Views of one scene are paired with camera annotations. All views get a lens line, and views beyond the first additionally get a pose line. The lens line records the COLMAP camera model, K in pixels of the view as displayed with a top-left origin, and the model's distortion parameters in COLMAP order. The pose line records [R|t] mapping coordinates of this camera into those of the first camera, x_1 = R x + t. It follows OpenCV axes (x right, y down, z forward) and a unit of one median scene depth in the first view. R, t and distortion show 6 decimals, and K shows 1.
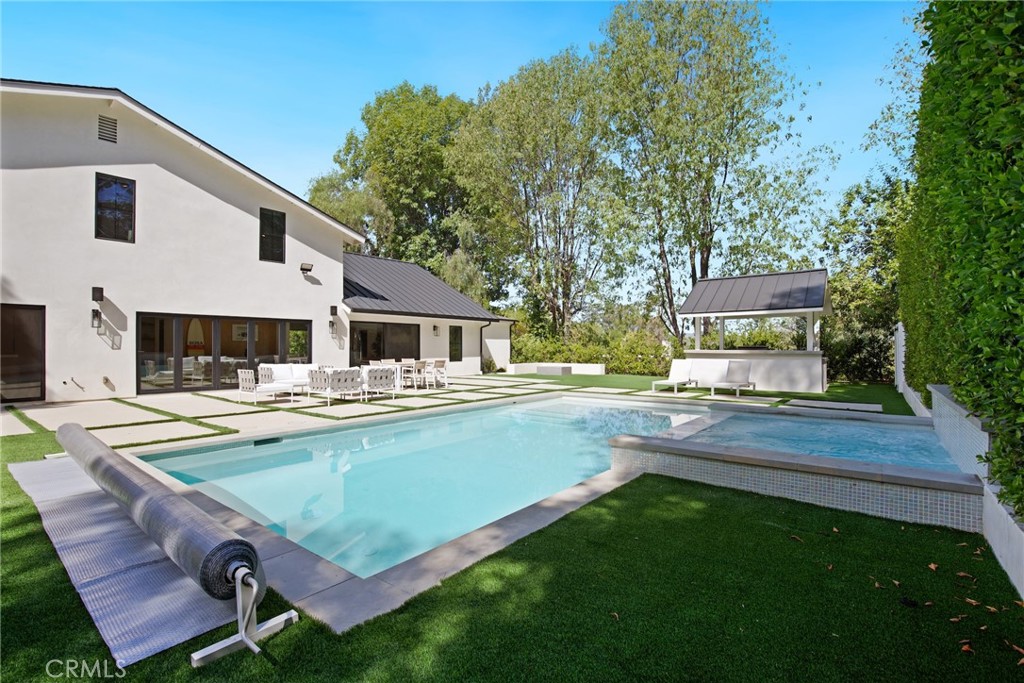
lens RADIAL K [[470.7, 0, 506.2], [0, 470.7, 347.5], [0, 0, 1]] dist [-0.025897, 0.001267]
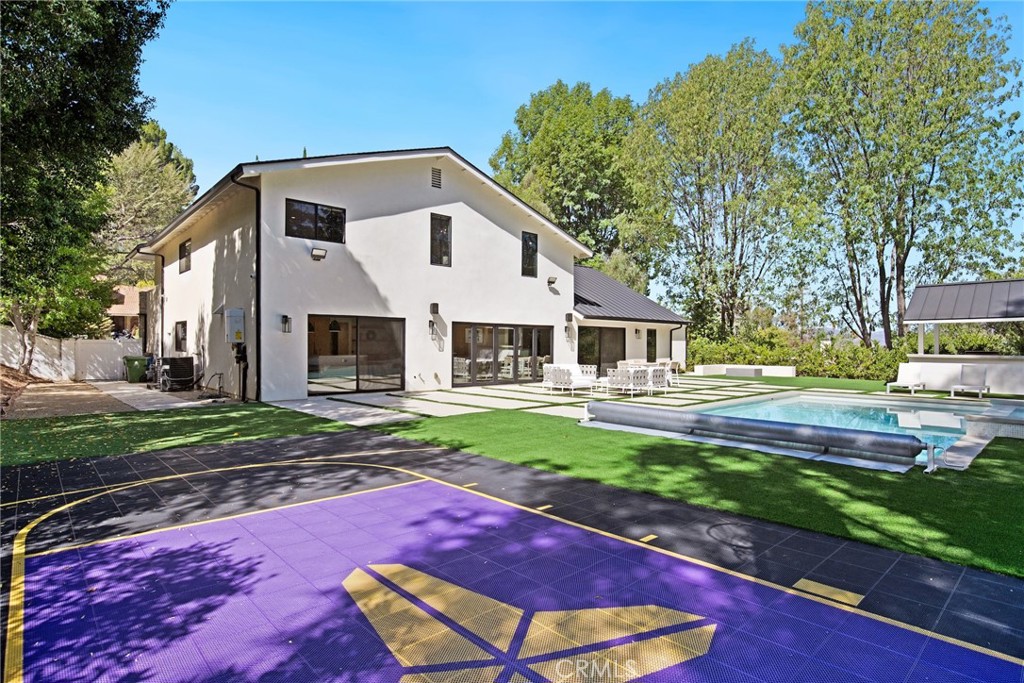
lens RADIAL K [[529.5, 0, 517.2], [0, 529.5, 348.0], [0, 0, 1]] dist [-0.001202, -0.001360]
pose [[0.989612, 0.005743, -0.143651, -0.296014], [-0.004984, 0.999972, 0.005643, -0.010148], [0.143679, -0.004869, 0.989612, -0.285274]]
